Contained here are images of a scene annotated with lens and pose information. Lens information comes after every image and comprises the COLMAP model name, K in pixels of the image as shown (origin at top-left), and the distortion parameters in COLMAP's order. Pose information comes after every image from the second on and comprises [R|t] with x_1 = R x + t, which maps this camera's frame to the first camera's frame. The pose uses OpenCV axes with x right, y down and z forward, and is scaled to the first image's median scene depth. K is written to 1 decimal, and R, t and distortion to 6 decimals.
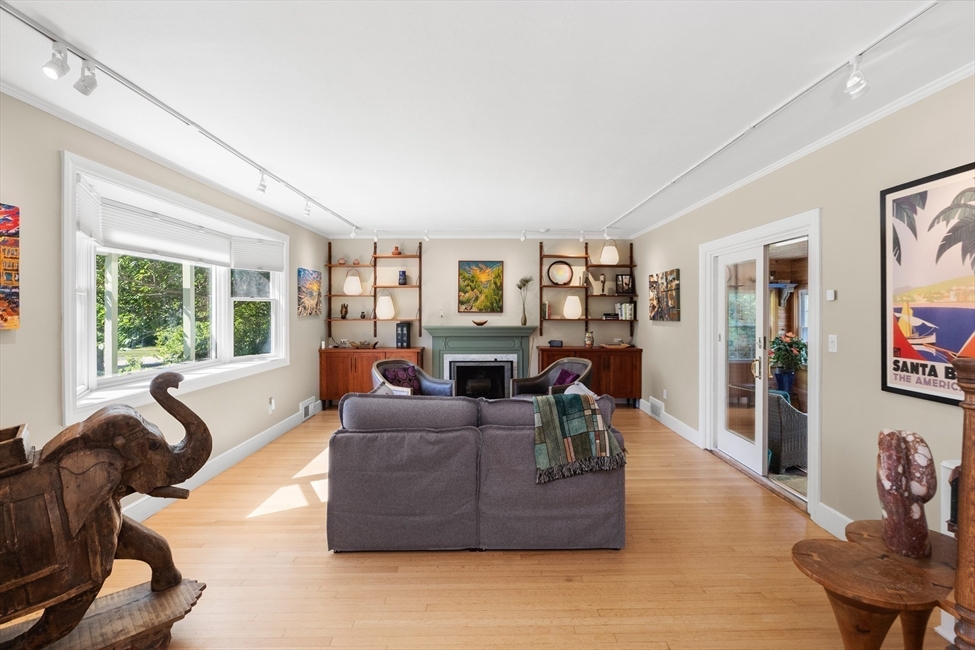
lens RADIAL K [[469.4, 0, 493.1], [0, 469.4, 312.0], [0, 0, 1]] dist [-0.002080, 0.000168]
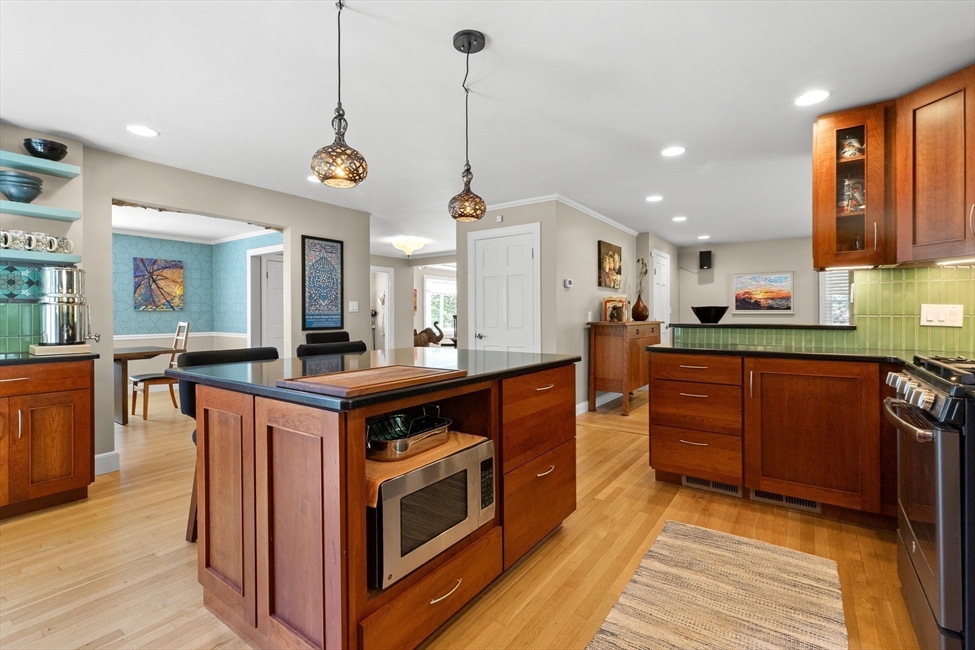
lens RADIAL K [[436.0, 0, 491.0], [0, 436.0, 319.8], [0, 0, 1]] dist [-0.000167, -0.000263]
pose [[0.804061, 0.004506, -0.594530, 0.898972], [0.000397, 0.999967, 0.008115, 0.025419], [0.594547, -0.006761, 0.804033, -0.851325]]
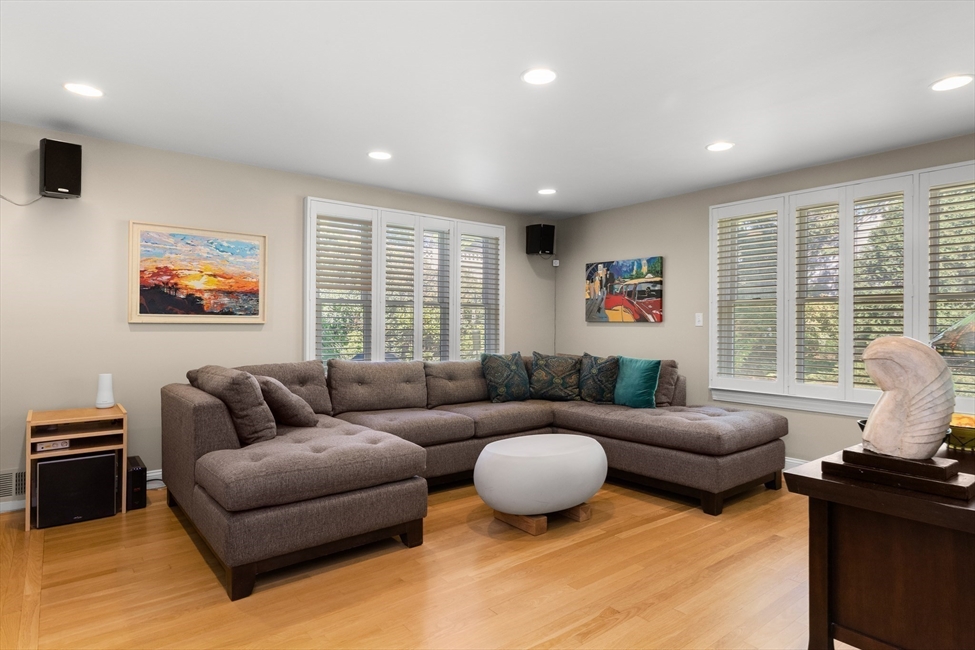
lens RADIAL K [[552.2, 0, 487.5], [0, 552.2, 325.0], [0, 0, 1]] dist [-0.002902, -0.000235]
pose [[0.792704, 0.002294, 0.609602, 0.662371], [-0.007178, 0.999959, 0.005571, 0.014887], [-0.609565, -0.008792, 0.792688, -0.209463]]
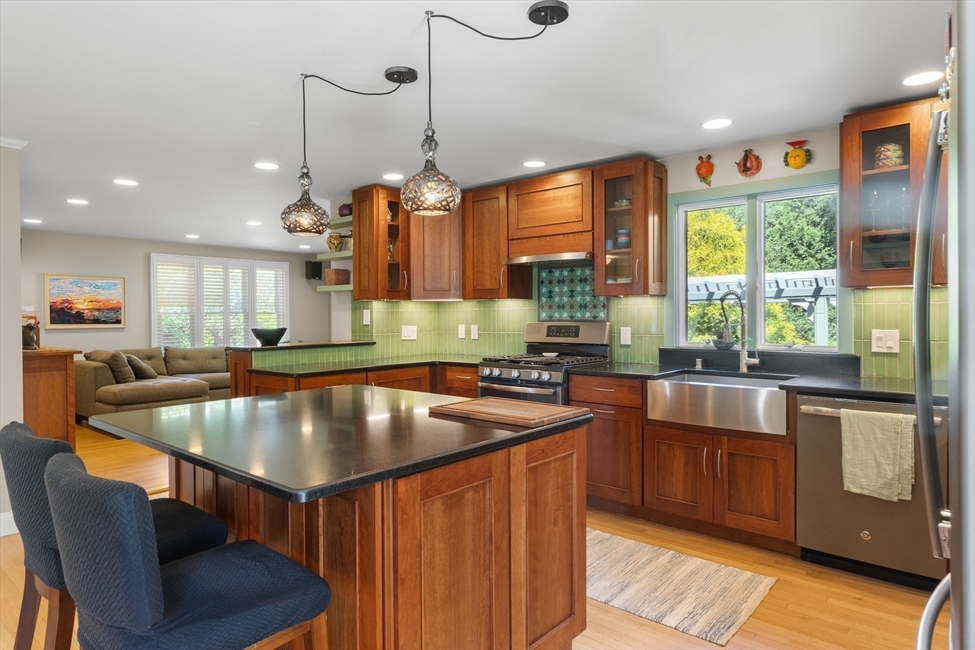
lens RADIAL K [[591.4, 0, 490.8], [0, 591.4, 323.2], [0, 0, 1]] dist [0.004812, 0.001346]
pose [[0.666216, -0.016712, 0.745572, 0.433492], [0.010085, 0.999859, 0.013400, -0.000174], [-0.745691, -0.001408, 0.666291, -0.934327]]
